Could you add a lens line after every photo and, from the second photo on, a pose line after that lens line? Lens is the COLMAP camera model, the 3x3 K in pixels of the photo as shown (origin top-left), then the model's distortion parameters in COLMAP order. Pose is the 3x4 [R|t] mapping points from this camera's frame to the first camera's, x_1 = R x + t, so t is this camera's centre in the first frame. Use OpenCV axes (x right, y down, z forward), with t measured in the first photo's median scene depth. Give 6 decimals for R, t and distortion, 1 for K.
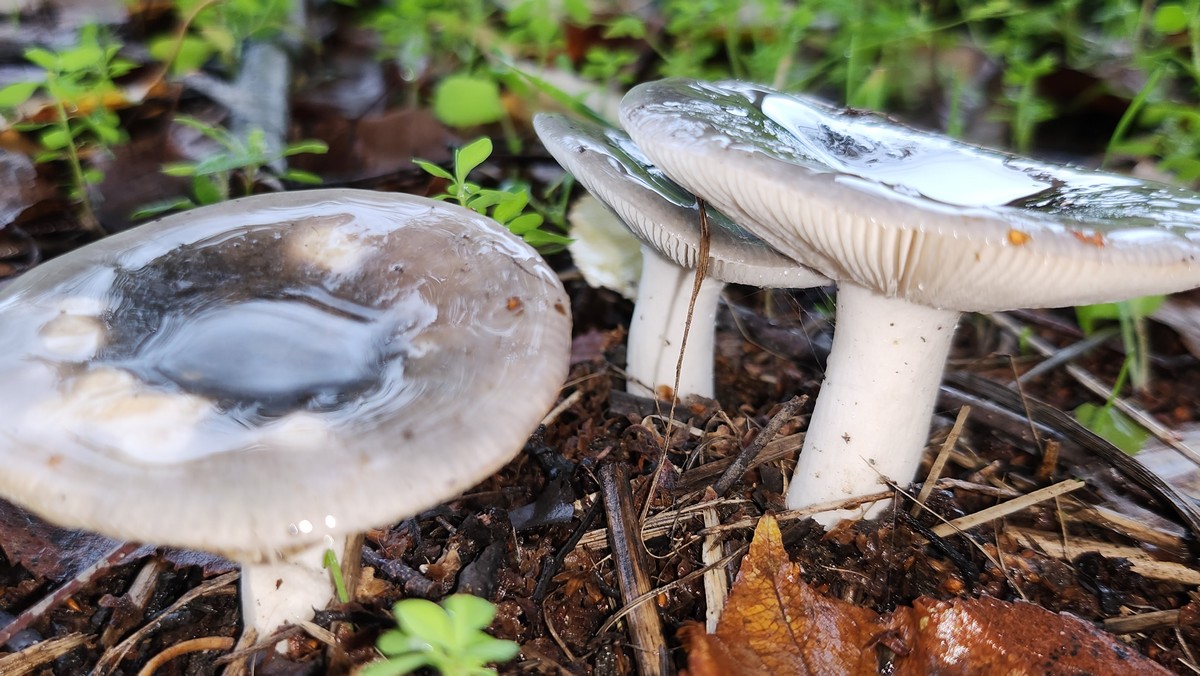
lens RADIAL K [[886.4, 0, 601.2], [0, 886.4, 329.1], [0, 0, 1]] dist [0.005295, 0.013696]
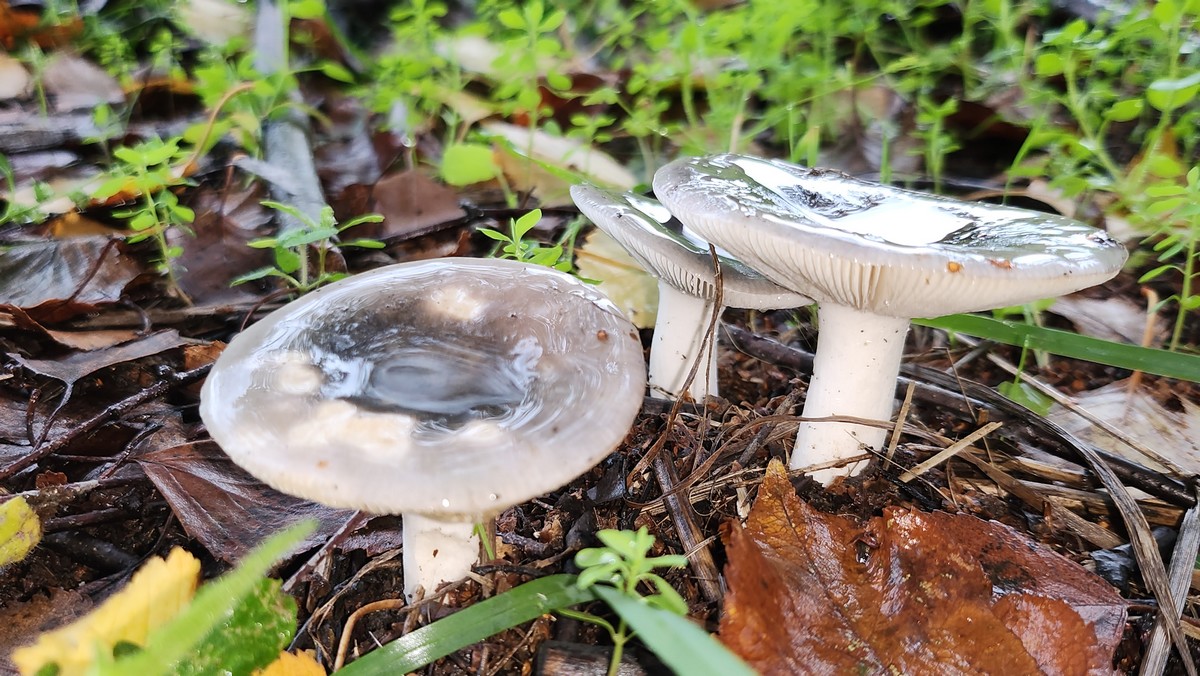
lens RADIAL K [[826.1, 0, 599.1], [0, 826.1, 346.7], [0, 0, 1]] dist [0.039010, -0.004305]
pose [[0.996169, -0.069019, 0.053702, -0.134248], [0.069298, 0.997590, -0.003351, -0.004567], [-0.053342, 0.007059, 0.998551, -0.232112]]
